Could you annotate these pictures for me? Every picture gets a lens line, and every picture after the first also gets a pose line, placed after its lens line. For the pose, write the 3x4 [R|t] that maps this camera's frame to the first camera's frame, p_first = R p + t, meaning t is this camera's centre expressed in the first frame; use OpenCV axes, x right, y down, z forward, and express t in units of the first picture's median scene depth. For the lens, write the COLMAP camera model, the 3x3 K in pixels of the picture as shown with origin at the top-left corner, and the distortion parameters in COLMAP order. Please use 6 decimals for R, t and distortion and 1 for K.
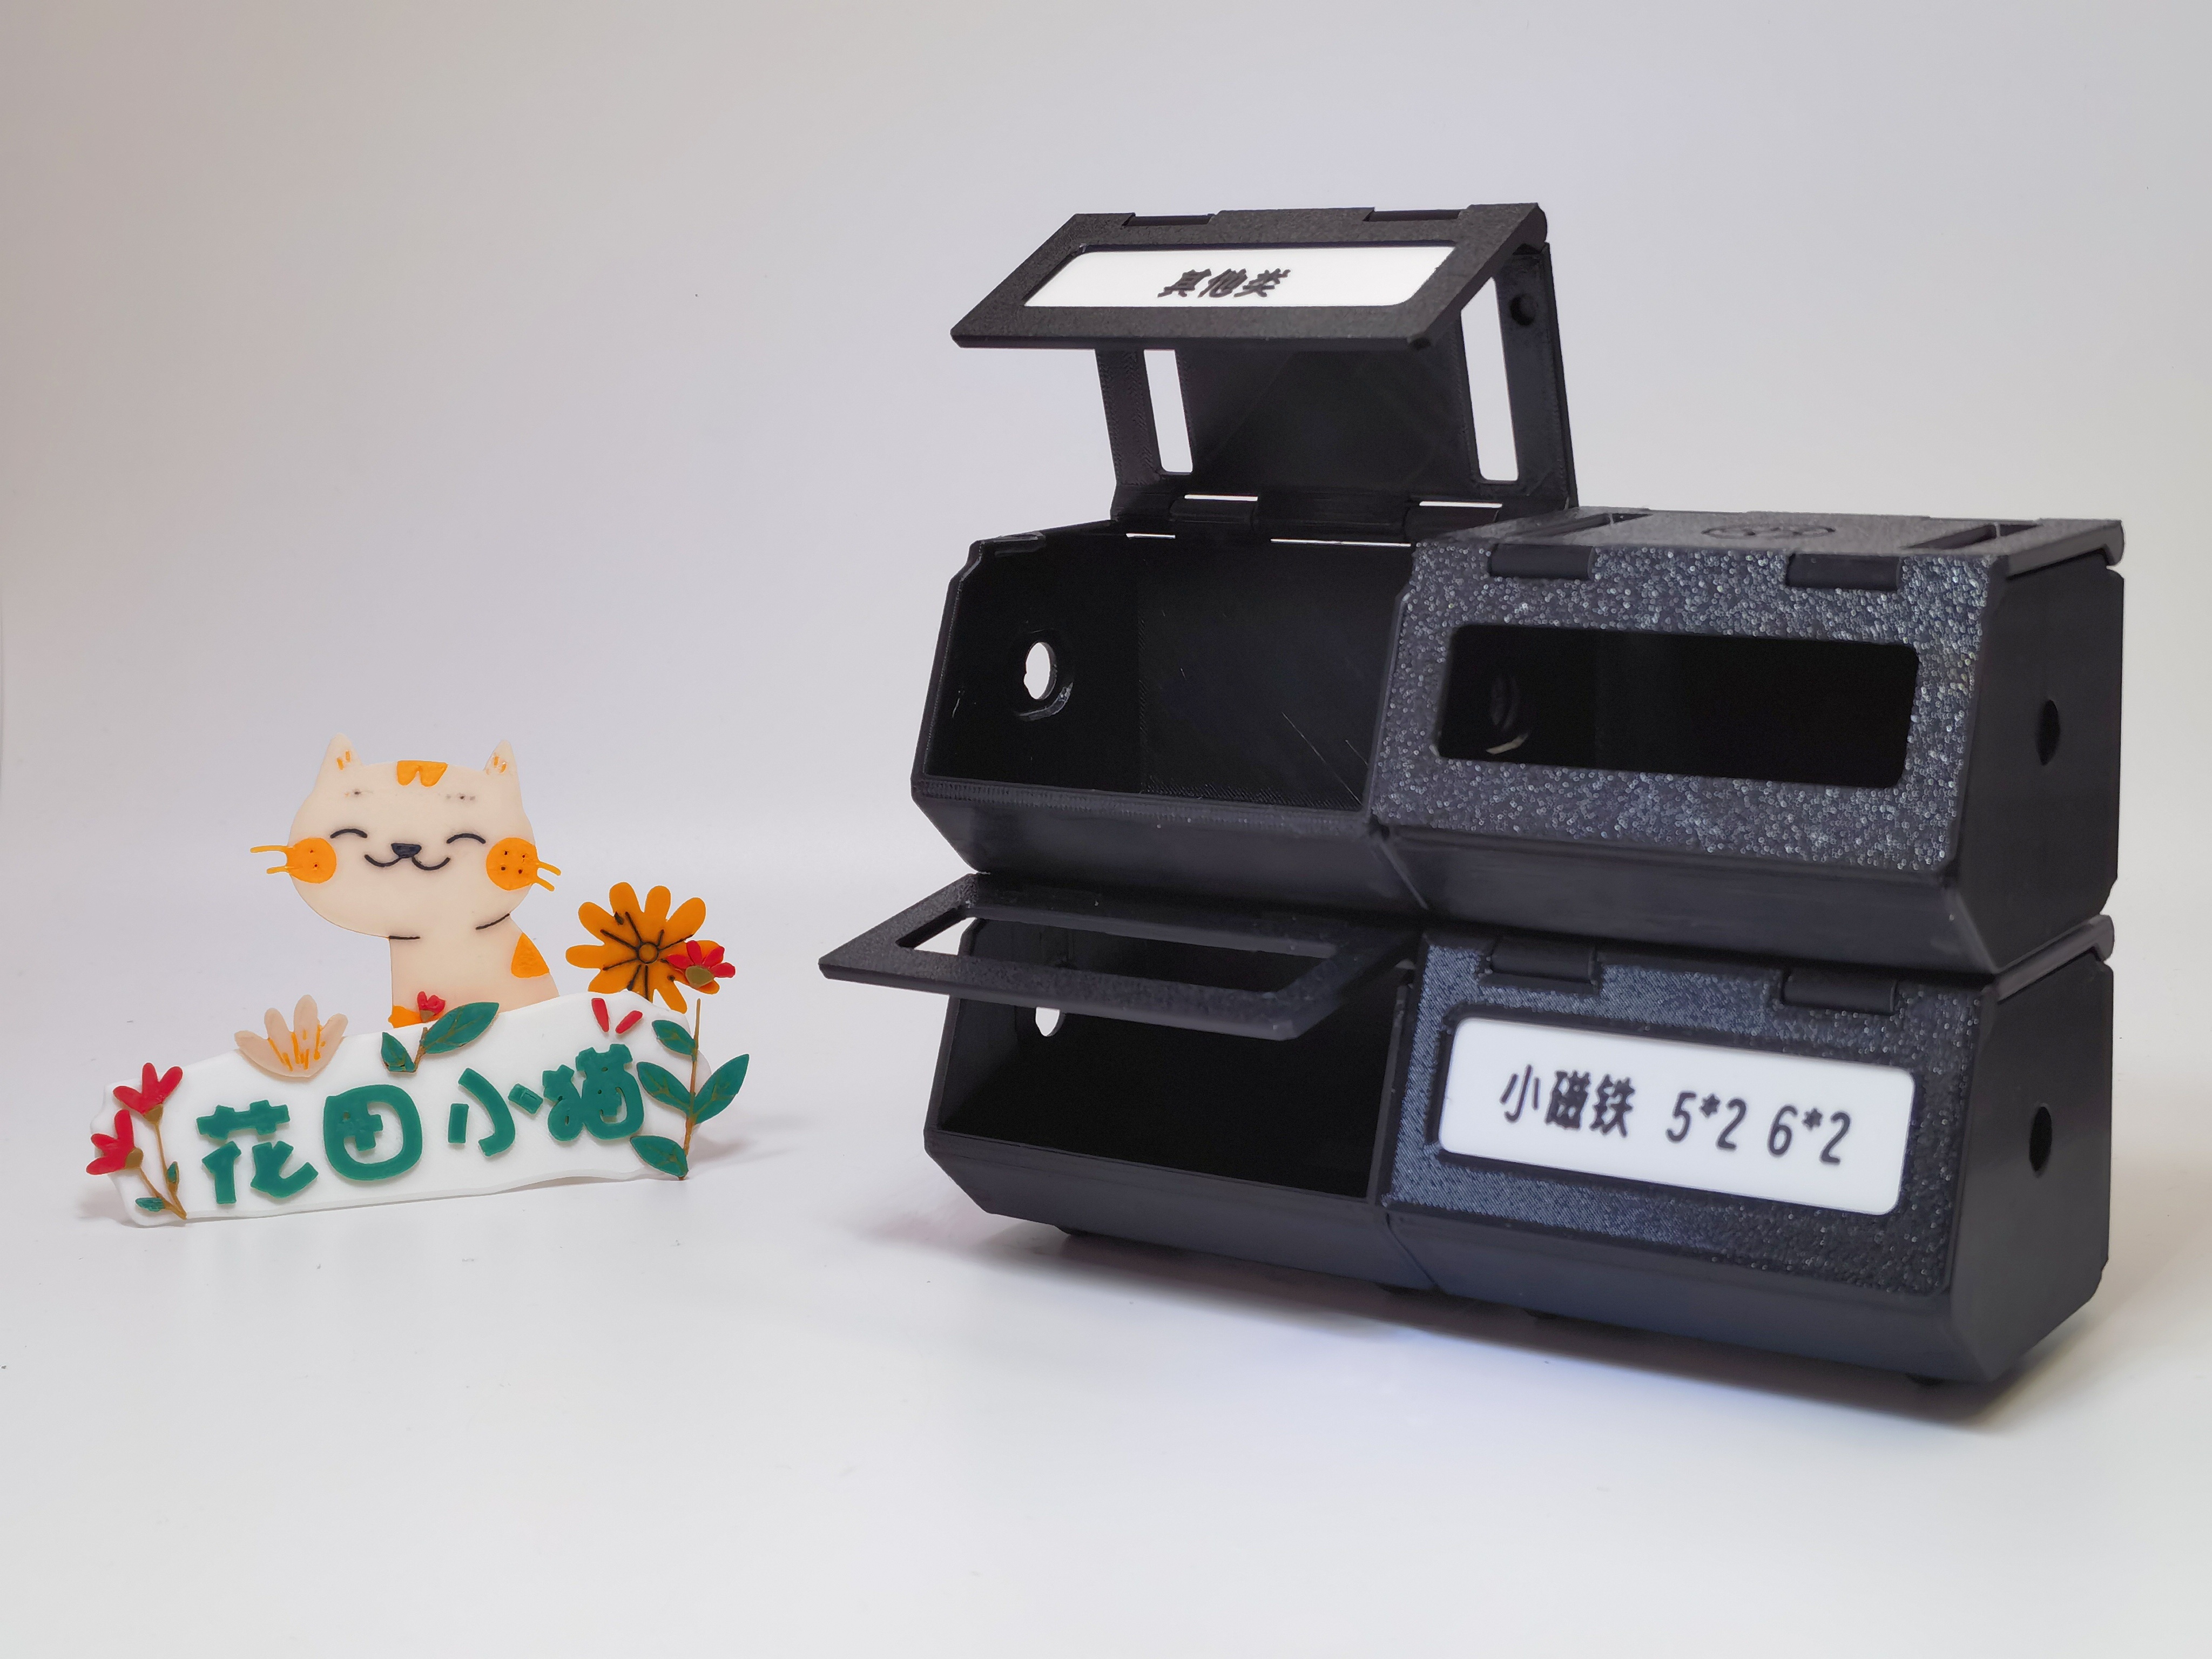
lens RADIAL K [[3550.4, 0, 1106.0], [0, 3550.4, 829.5], [0, 0, 1]] dist [0.748877, -8.091758]
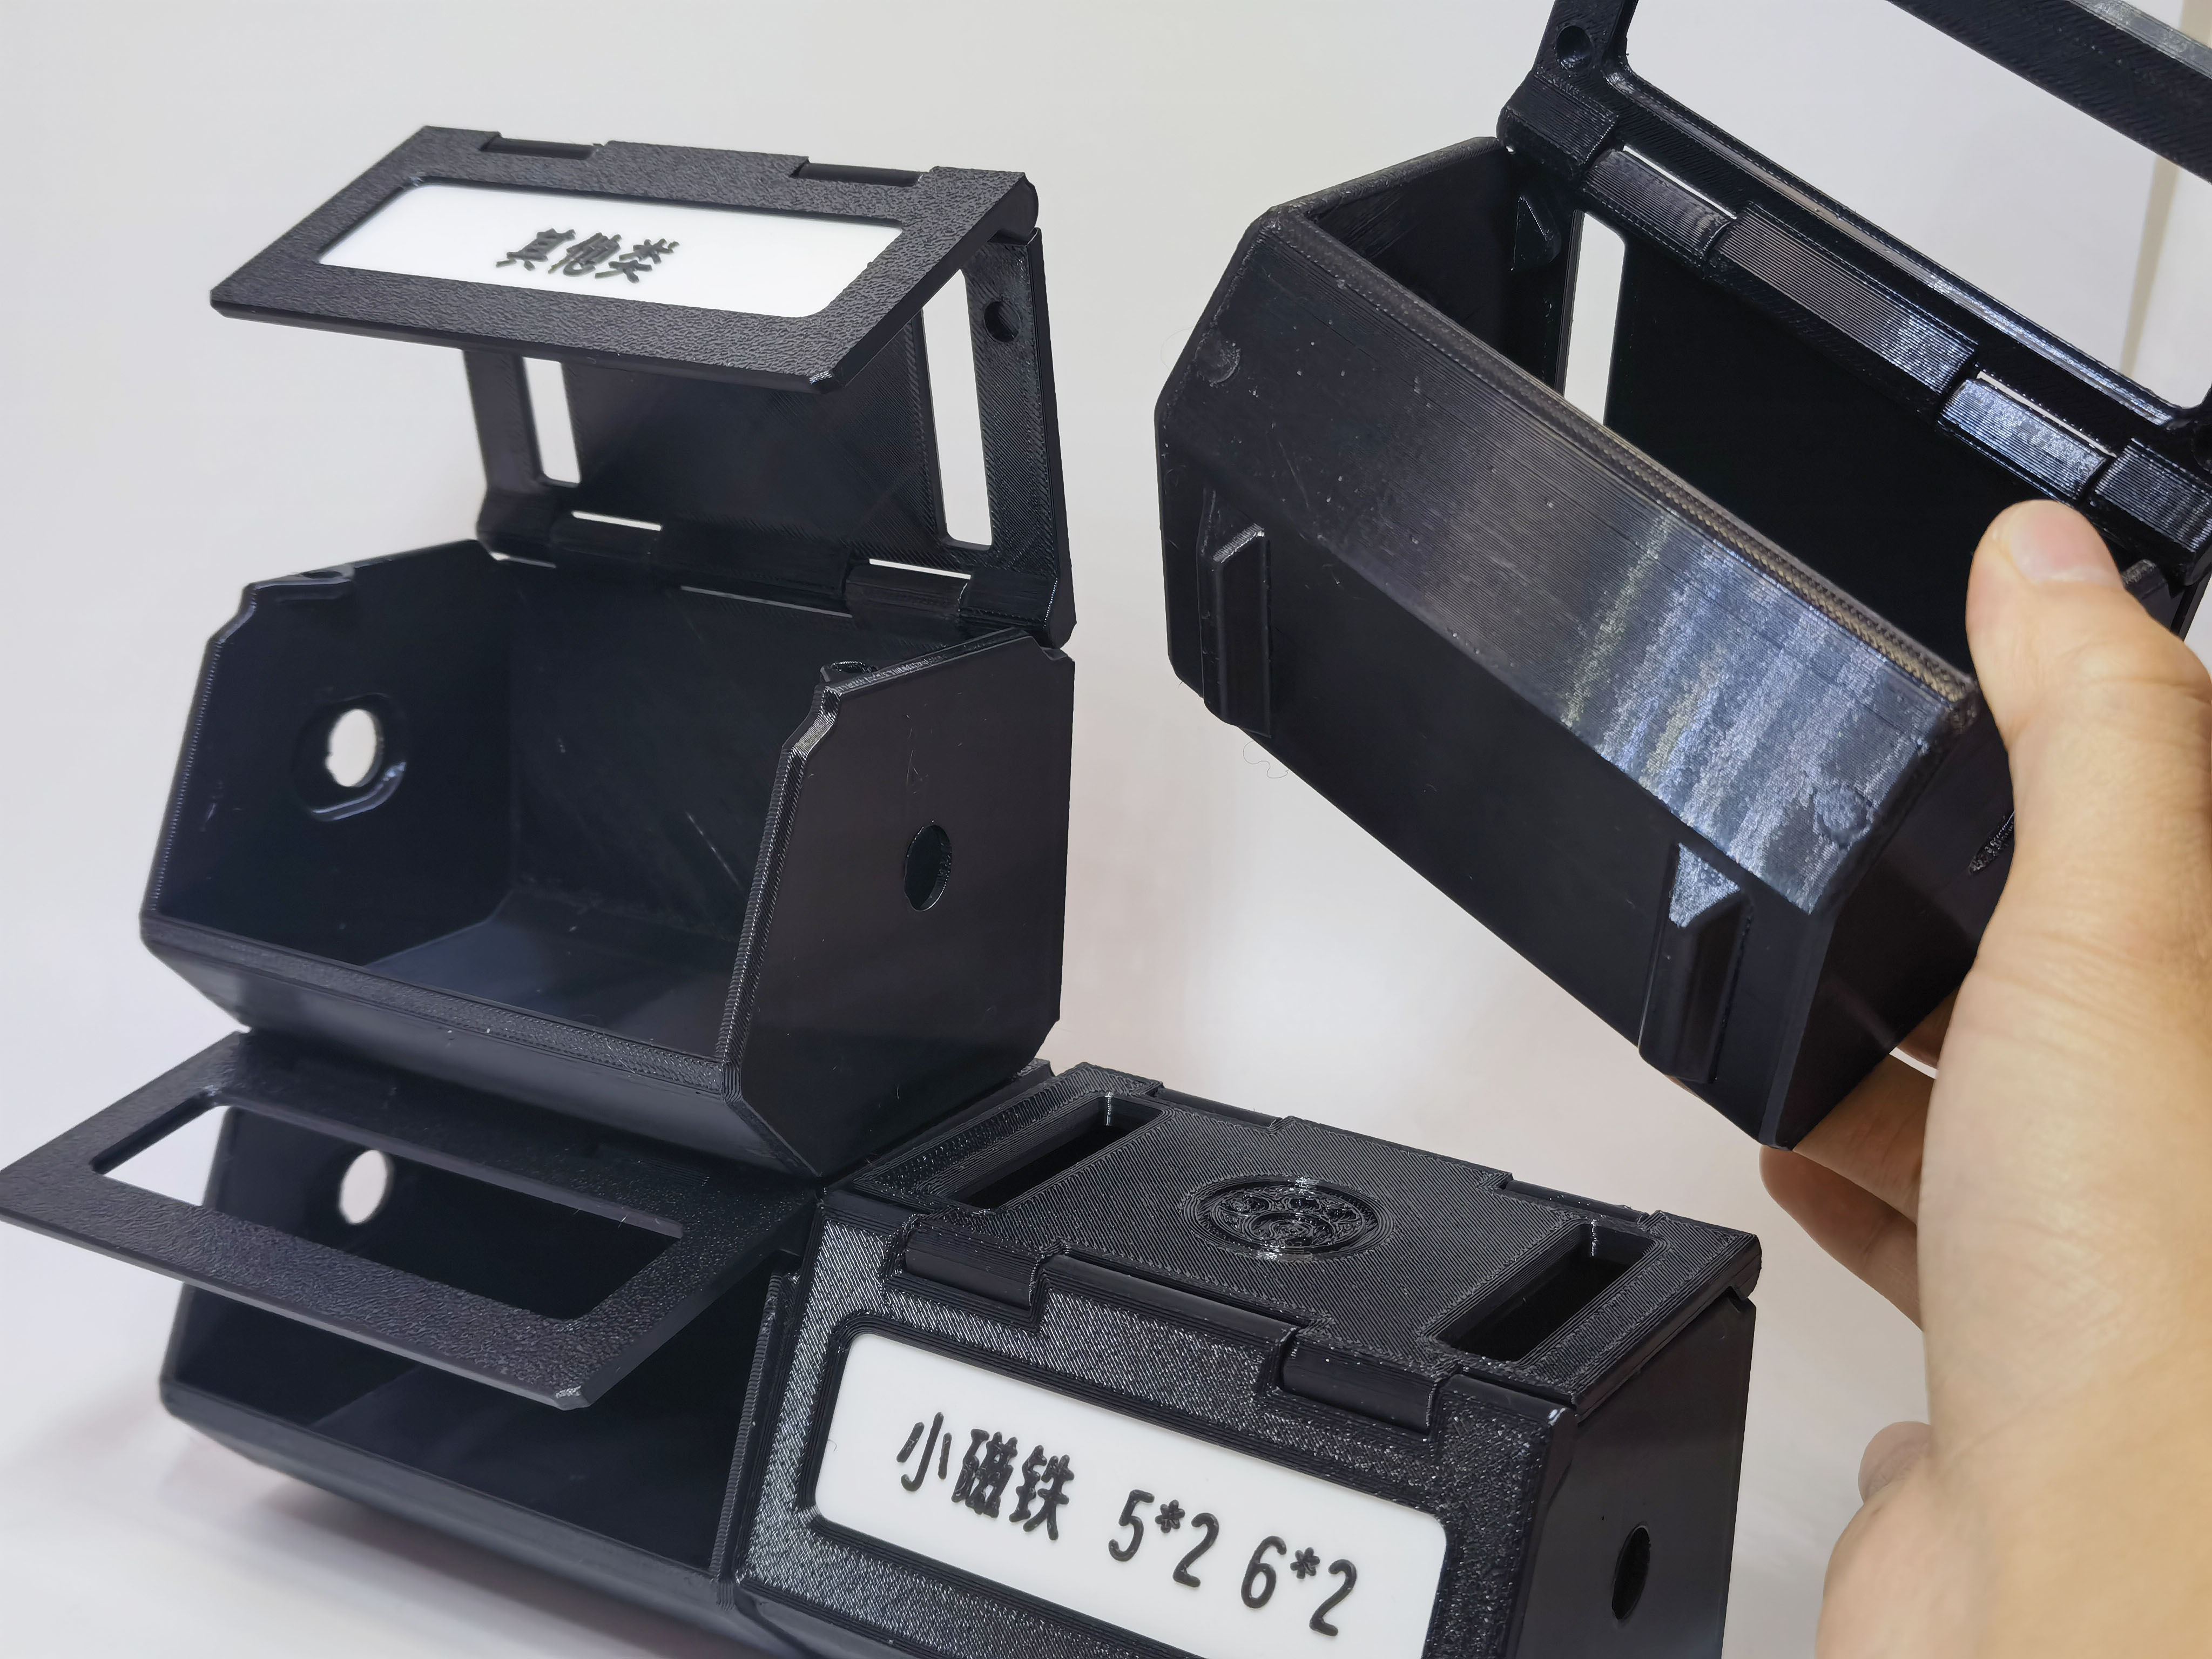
lens RADIAL K [[3098.3, 0, 1106.0], [0, 3098.3, 829.5], [0, 0, 1]] dist [-0.417226, 2.266977]
pose [[0.997142, 0.045214, 0.060531, 0.108323], [-0.052310, 0.991237, 0.121299, -0.123656], [-0.054516, -0.124118, 0.990769, 0.409107]]
